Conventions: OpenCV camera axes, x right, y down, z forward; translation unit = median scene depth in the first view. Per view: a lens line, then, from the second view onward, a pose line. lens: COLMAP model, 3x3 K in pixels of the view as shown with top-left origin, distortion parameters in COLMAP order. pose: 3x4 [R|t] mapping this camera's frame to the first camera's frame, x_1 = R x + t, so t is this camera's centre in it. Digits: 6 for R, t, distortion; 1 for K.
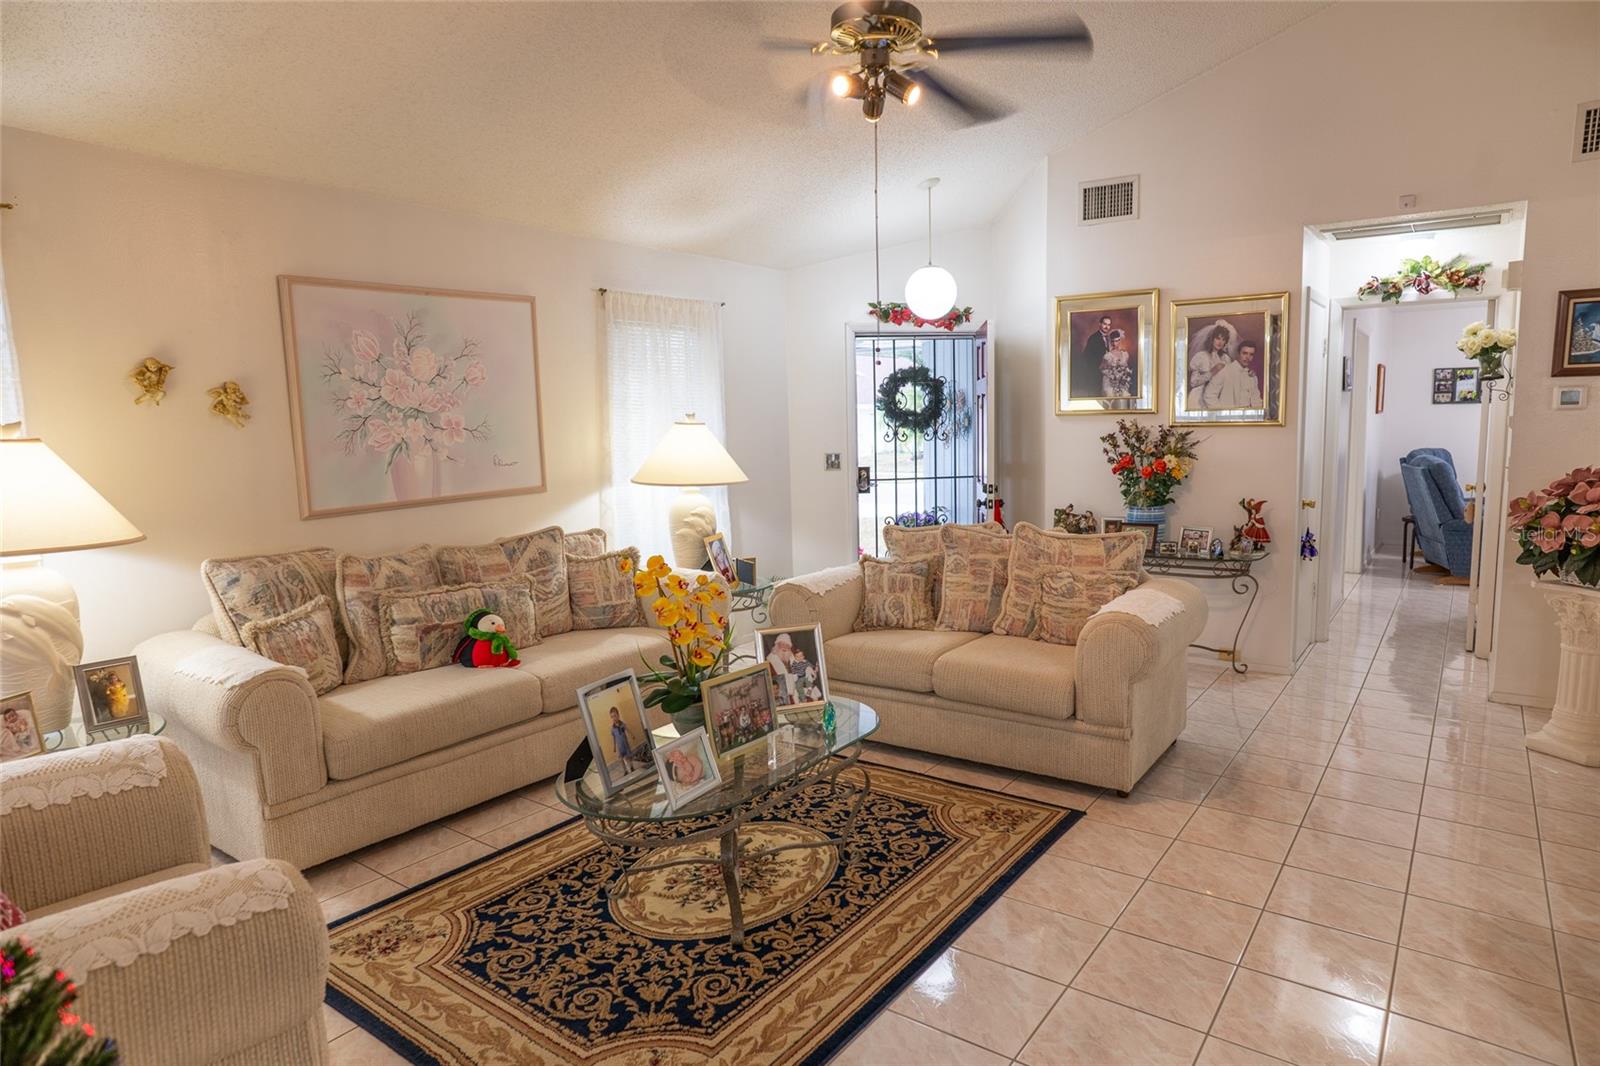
lens RADIAL K [[956.5, 0, 793.9], [0, 956.5, 530.0], [0, 0, 1]] dist [-0.060283, 0.044167]
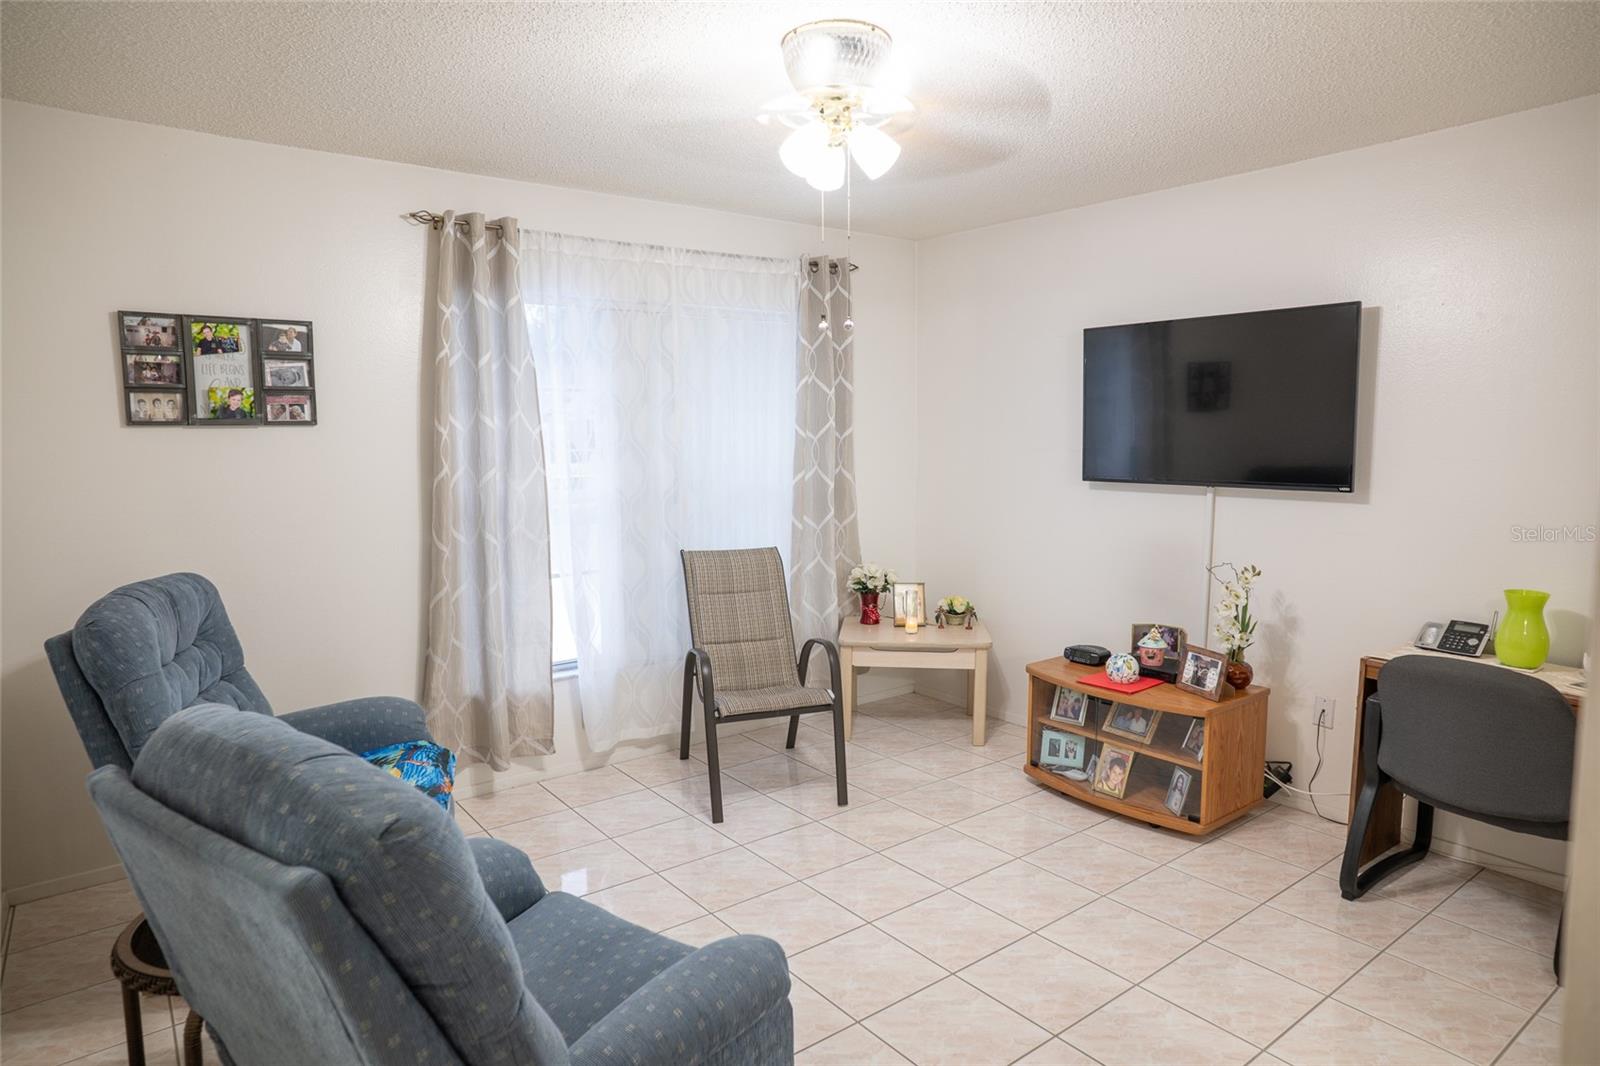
lens RADIAL K [[956.5, 0, 800.2], [0, 956.5, 531.6], [0, 0, 1]] dist [-0.060283, 0.044167]
pose [[0.286424, -0.087174, 0.954129, 0.454165], [0.108909, 0.992360, 0.057974, -0.095177], [-0.951893, 0.087308, 0.293729, 0.712787]]
